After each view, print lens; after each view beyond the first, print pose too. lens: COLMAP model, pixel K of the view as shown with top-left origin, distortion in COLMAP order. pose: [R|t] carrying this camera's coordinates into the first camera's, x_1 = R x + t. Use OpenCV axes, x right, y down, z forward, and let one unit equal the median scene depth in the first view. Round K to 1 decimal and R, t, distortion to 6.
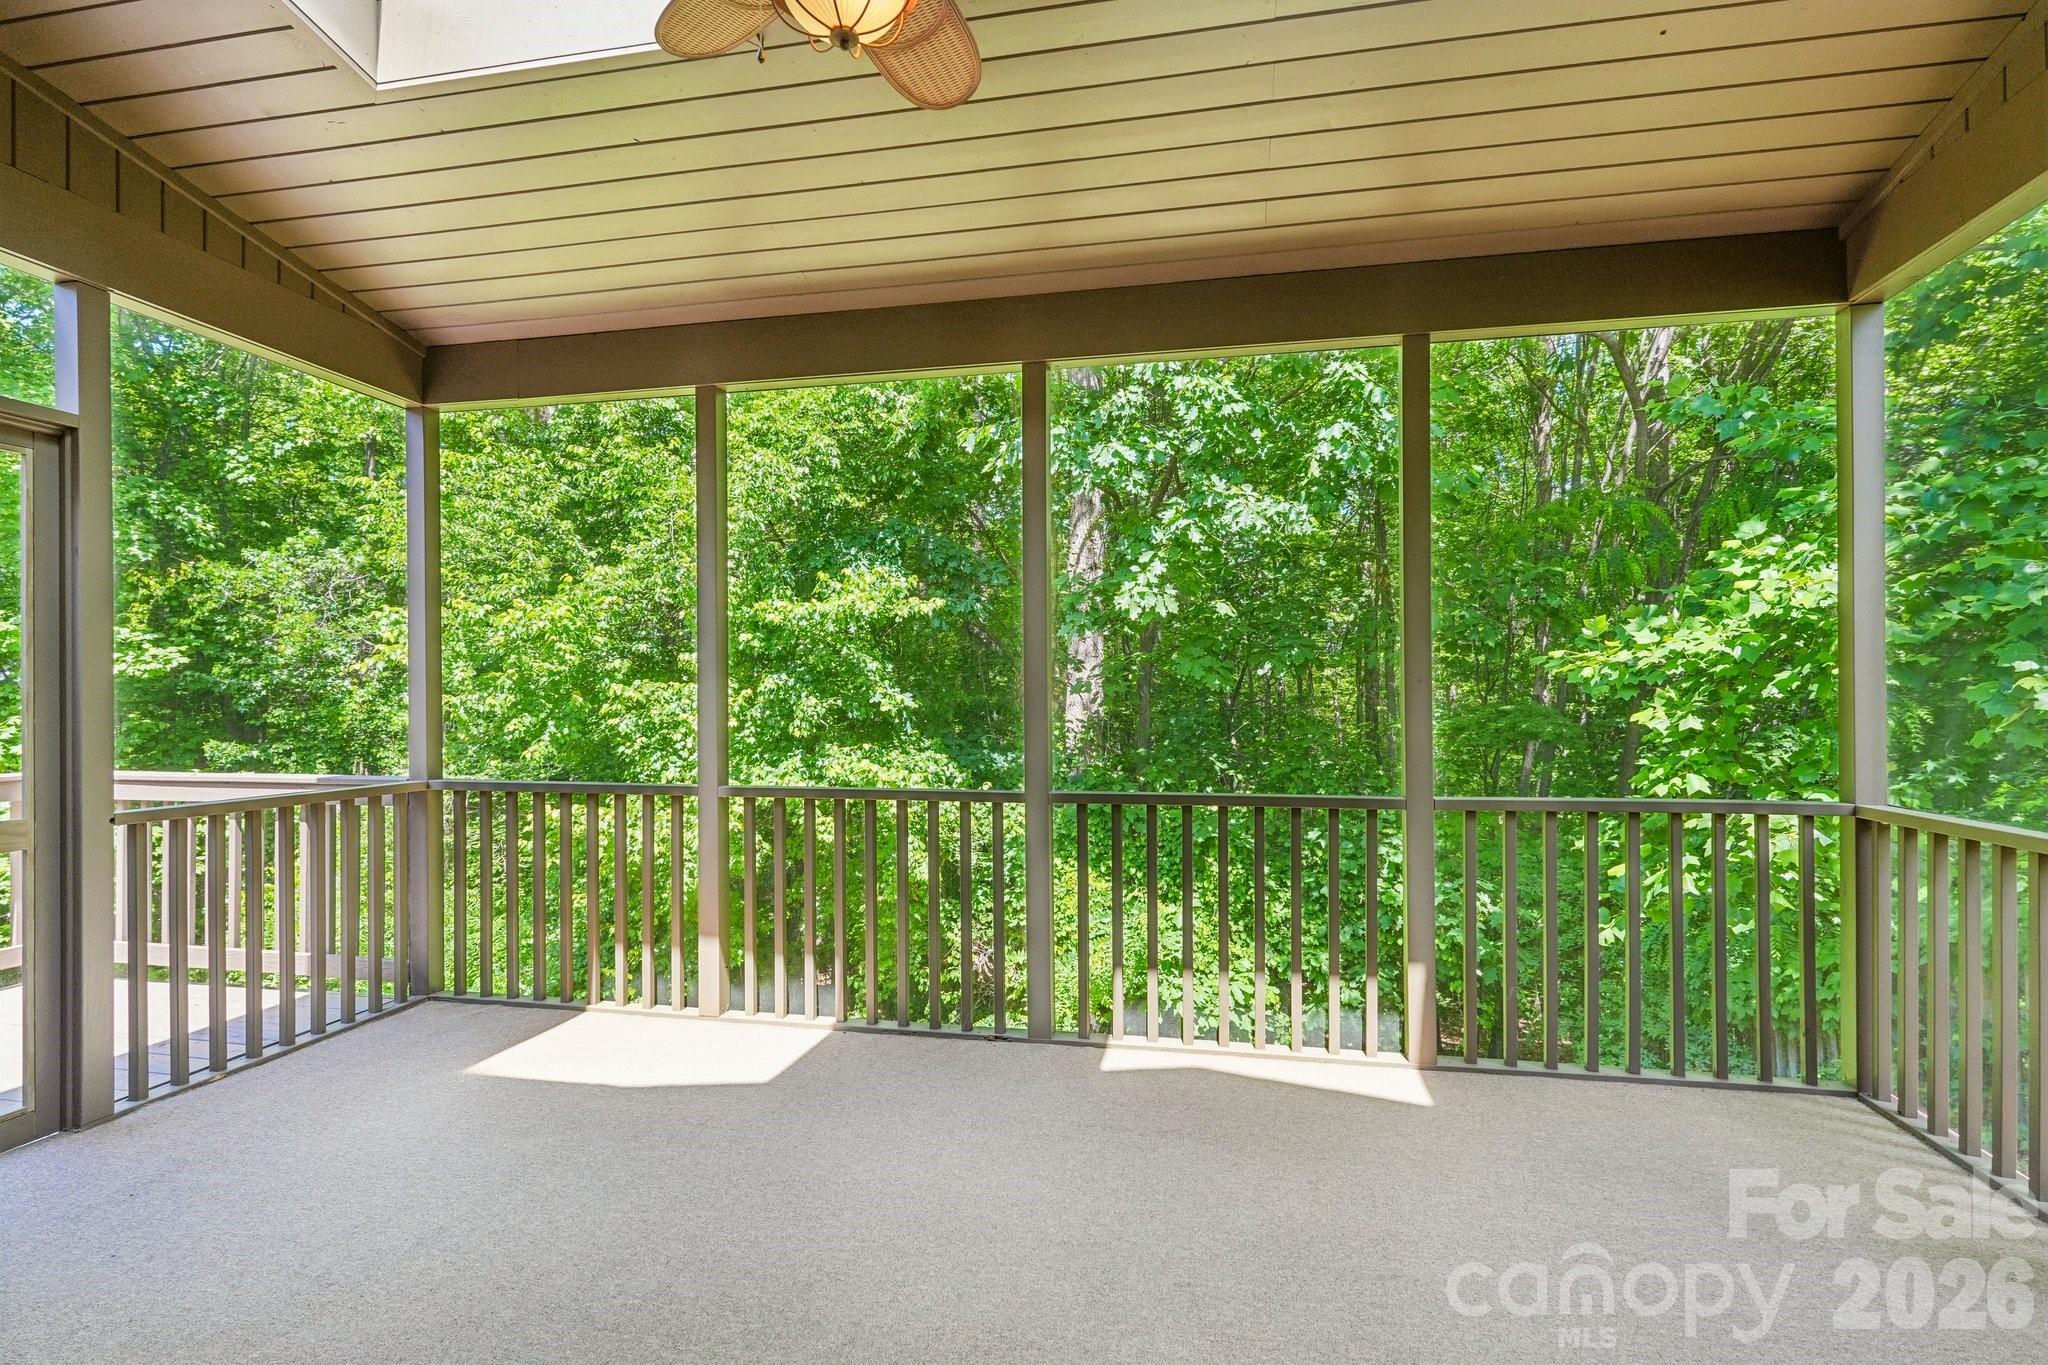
lens RADIAL K [[1003.5, 0, 1027.2], [0, 1003.5, 683.5], [0, 0, 1]] dist [-0.001097, 0.002226]
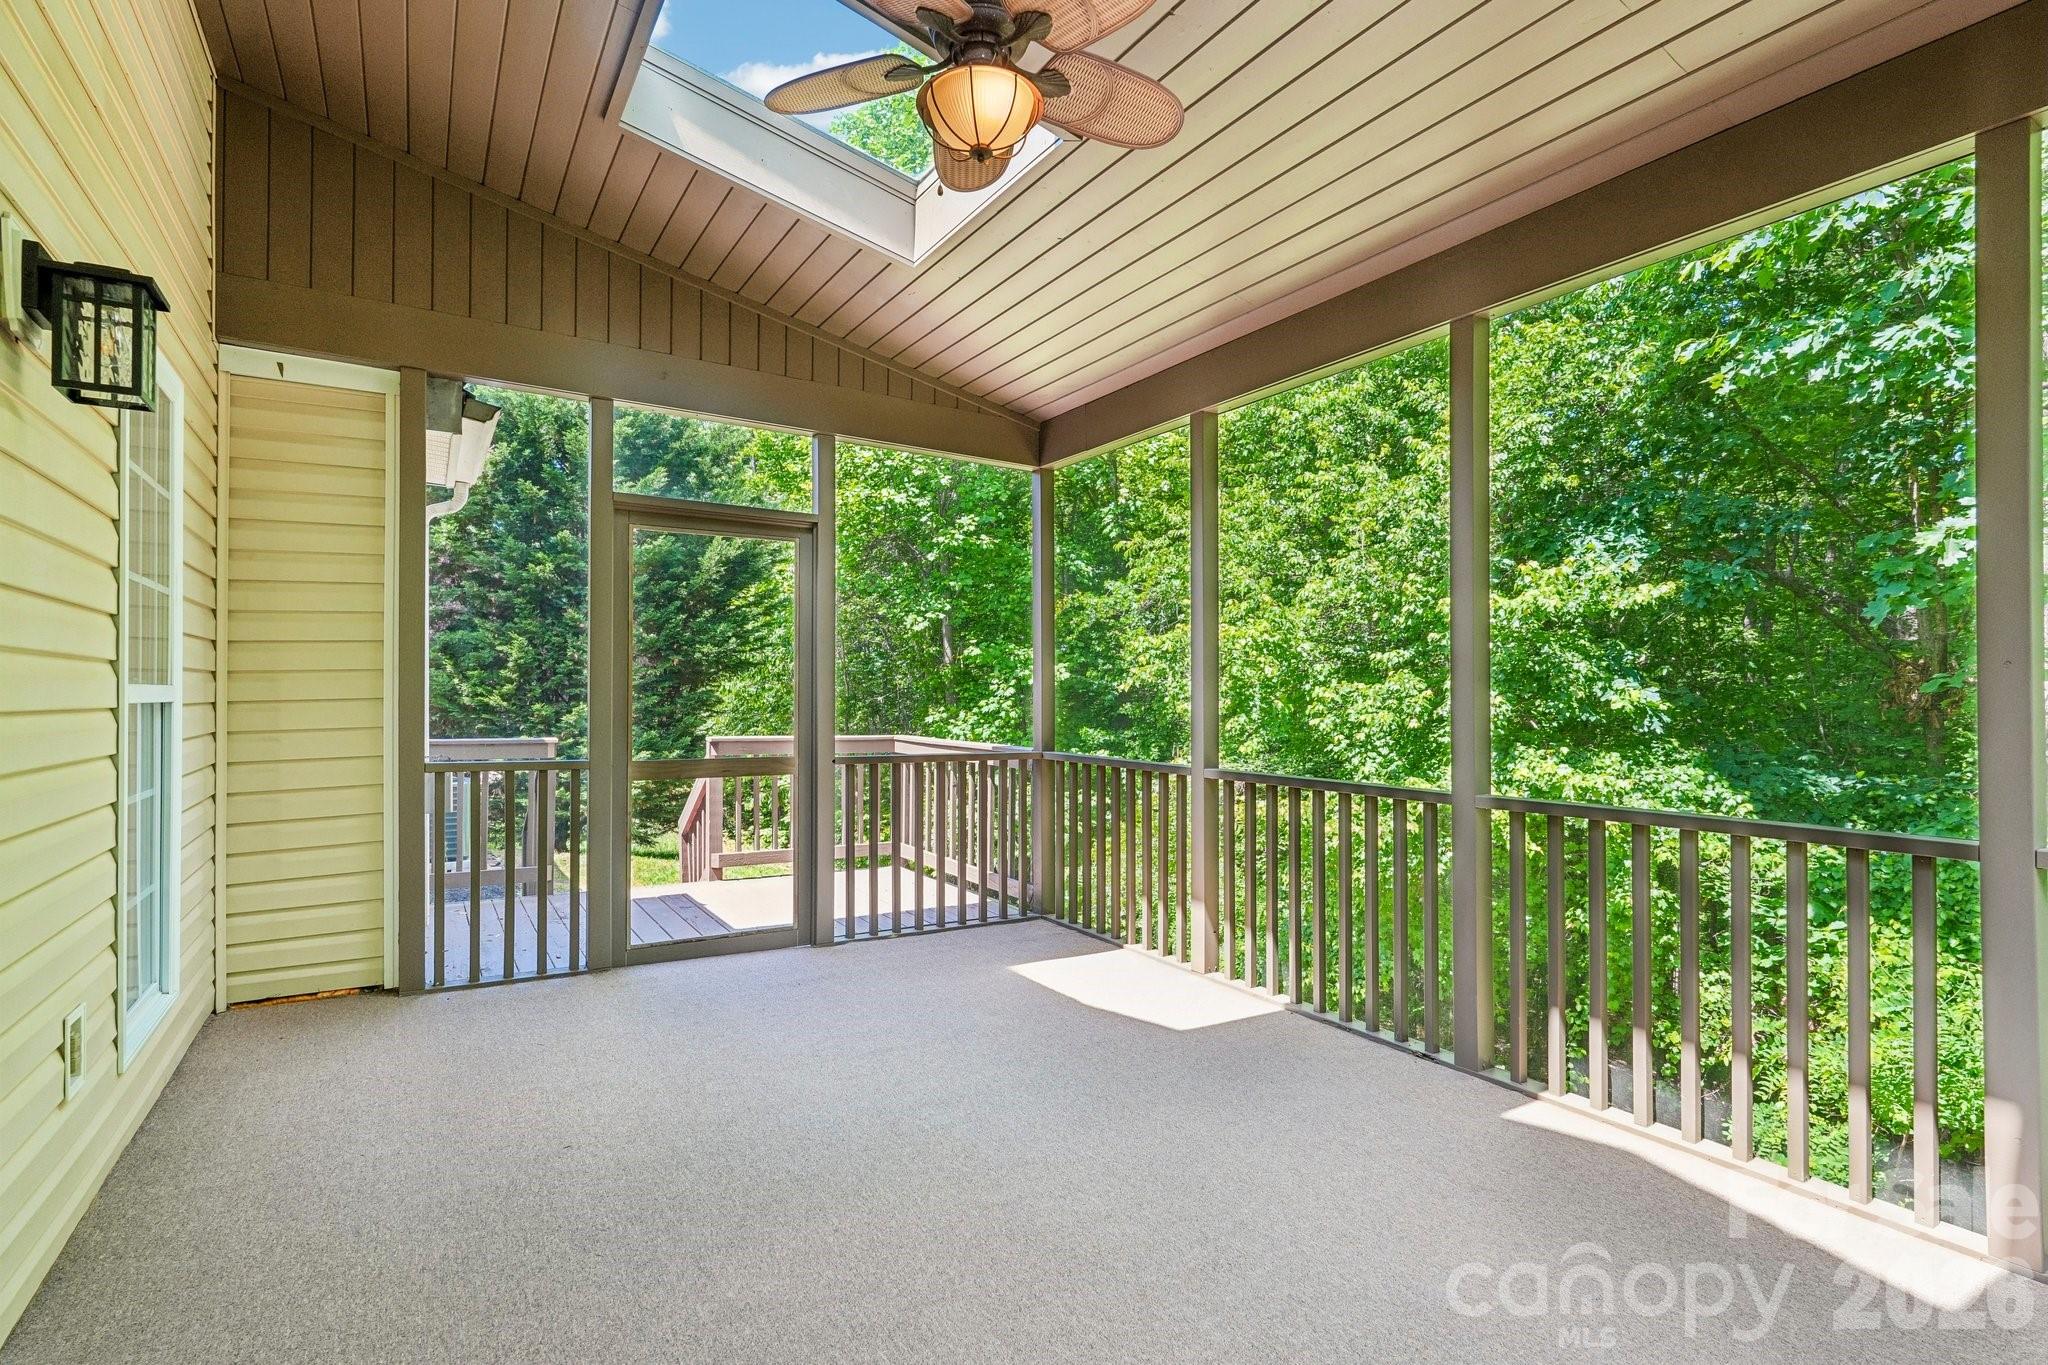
lens RADIAL K [[1003.5, 0, 1022.2], [0, 1003.5, 684.6], [0, 0, 1]] dist [-0.001097, 0.002226]
pose [[0.686512, 0.002760, -0.727113, 0.145334], [-0.004848, 0.999988, -0.000781, 0.004001], [0.727102, 0.004061, 0.686517, 0.032687]]
